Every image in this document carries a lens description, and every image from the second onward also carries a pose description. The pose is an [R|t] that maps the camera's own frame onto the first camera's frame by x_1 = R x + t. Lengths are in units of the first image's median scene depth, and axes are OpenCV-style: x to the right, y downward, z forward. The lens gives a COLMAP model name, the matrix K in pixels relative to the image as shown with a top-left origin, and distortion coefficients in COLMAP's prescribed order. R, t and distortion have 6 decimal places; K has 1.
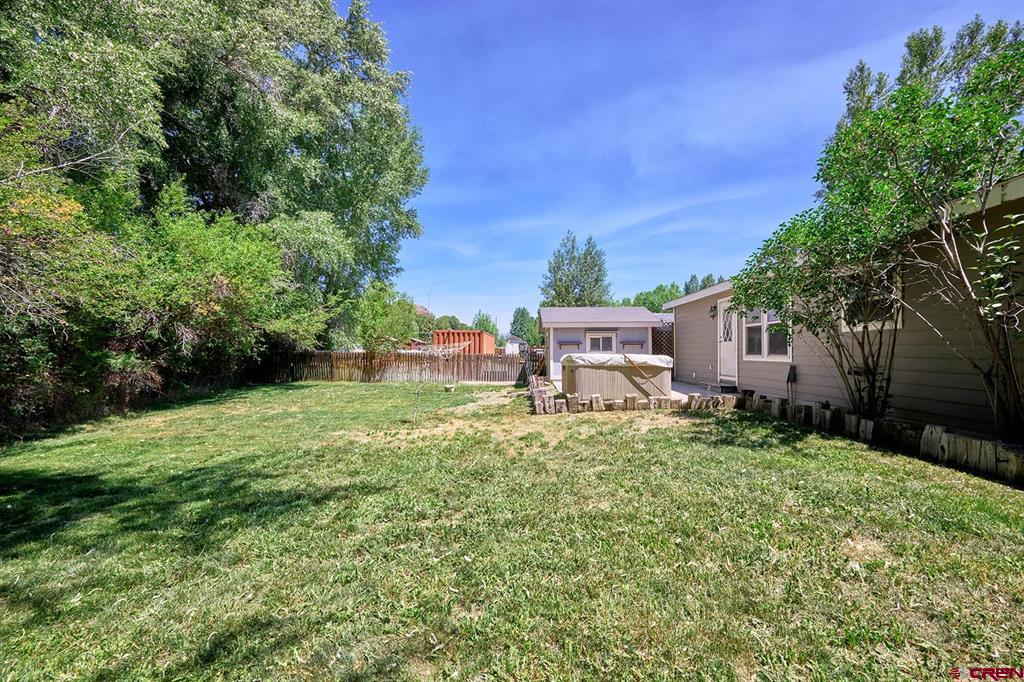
lens RADIAL K [[403.1, 0, 512.0], [0, 403.1, 341.0], [0, 0, 1]] dist [0.000207, 0.000253]
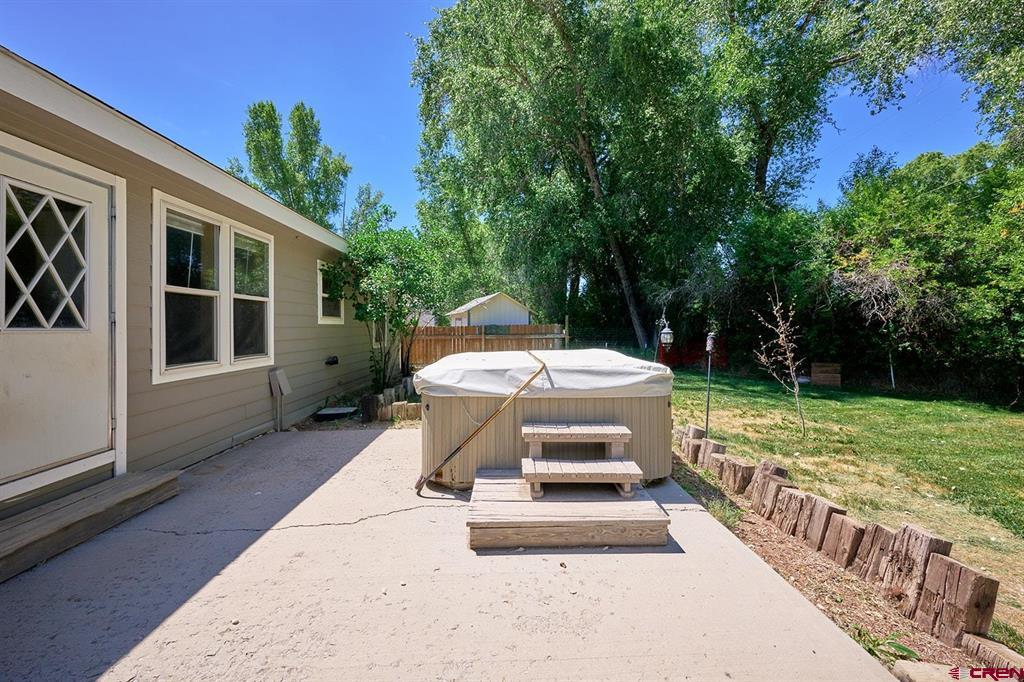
lens RADIAL K [[407.1, 0, 514.1], [0, 407.1, 328.1], [0, 0, 1]] dist [-0.000760, -0.000006]
pose [[-0.997646, -0.004123, -0.068452, 0.258871], [-0.002512, 0.999718, -0.023607, 0.006282], [0.068530, -0.023379, -0.997375, 1.260074]]
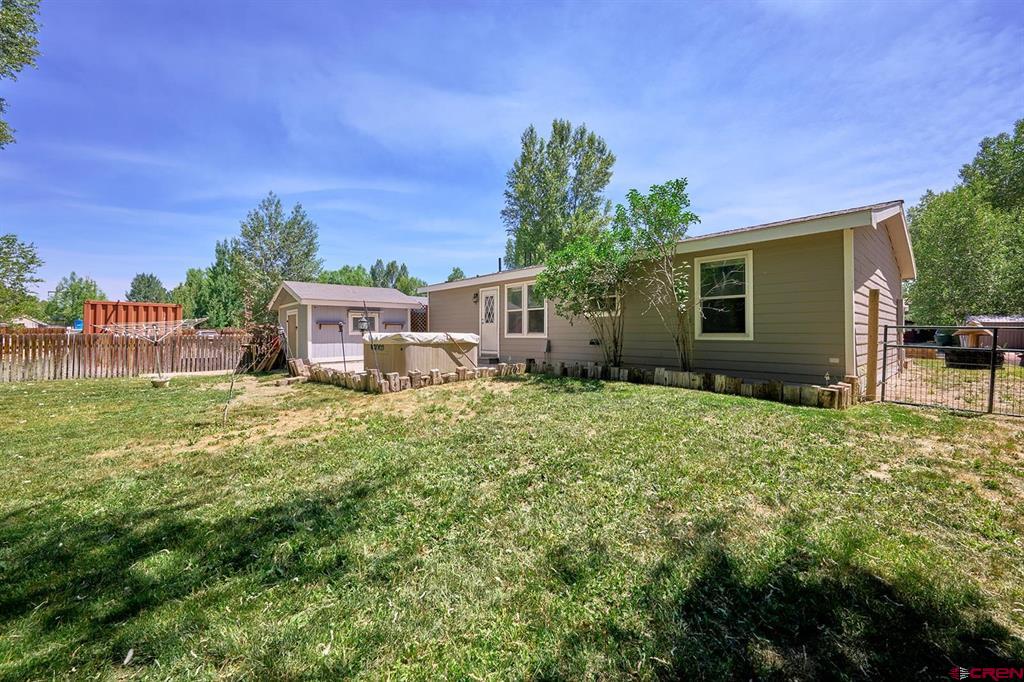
lens RADIAL K [[407.1, 0, 514.1], [0, 407.1, 328.1], [0, 0, 1]] dist [-0.000760, -0.000006]
pose [[0.708549, 0.004777, 0.705645, -0.299093], [-0.013809, 0.999879, 0.007097, 0.007416], [-0.705527, -0.014773, 0.708530, 0.050252]]
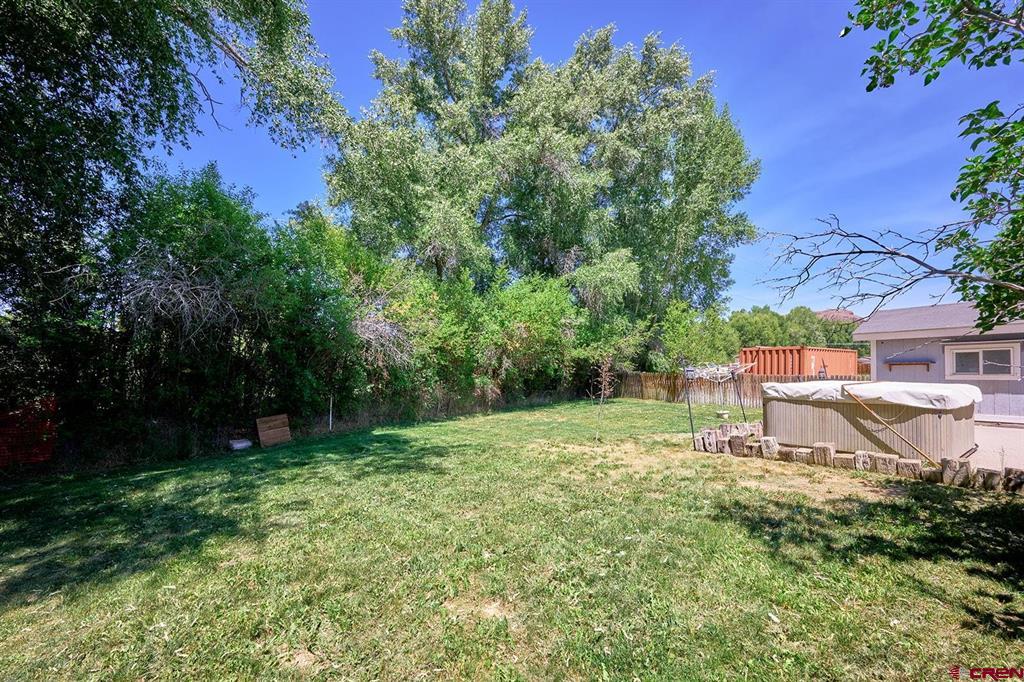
lens RADIAL K [[397.7, 0, 508.2], [0, 397.7, 364.9], [0, 0, 1]] dist [-0.000375, 0.000019]
pose [[0.596803, -0.013633, -0.802272, 0.373703], [0.028387, 0.999588, 0.004131, -0.015546], [0.801886, -0.025239, 0.596944, 0.110246]]
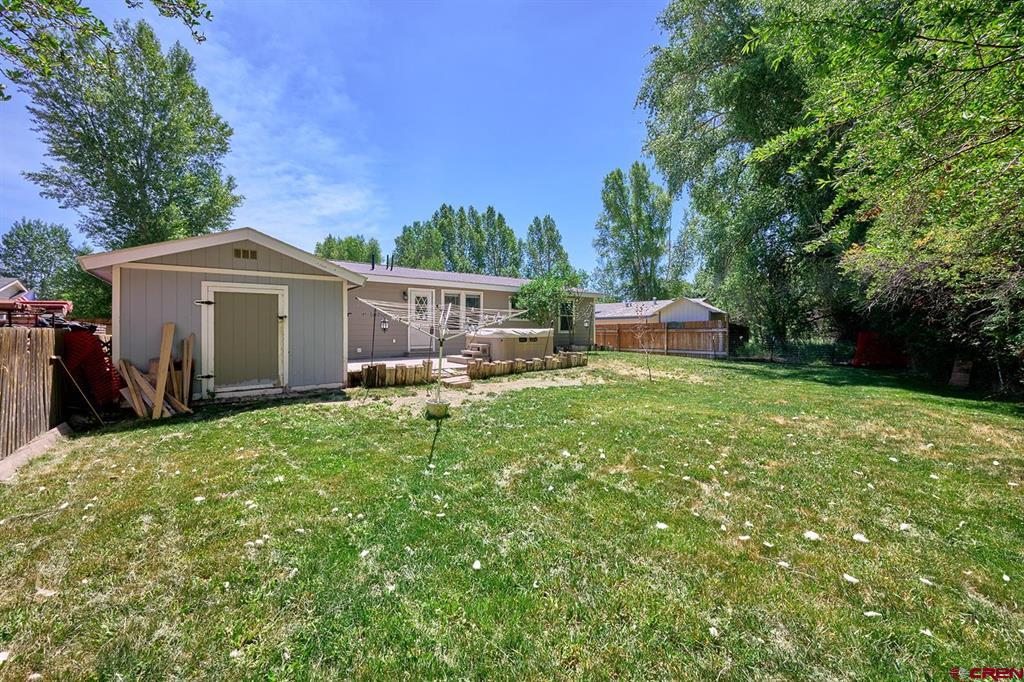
lens RADIAL K [[403.1, 0, 512.0], [0, 403.1, 341.0], [0, 0, 1]] dist [0.000207, 0.000253]
pose [[-0.626643, -0.017046, 0.779120, -0.748273], [-0.021778, 0.999753, 0.004357, 0.059165], [-0.779002, -0.014237, -0.626859, 1.615546]]
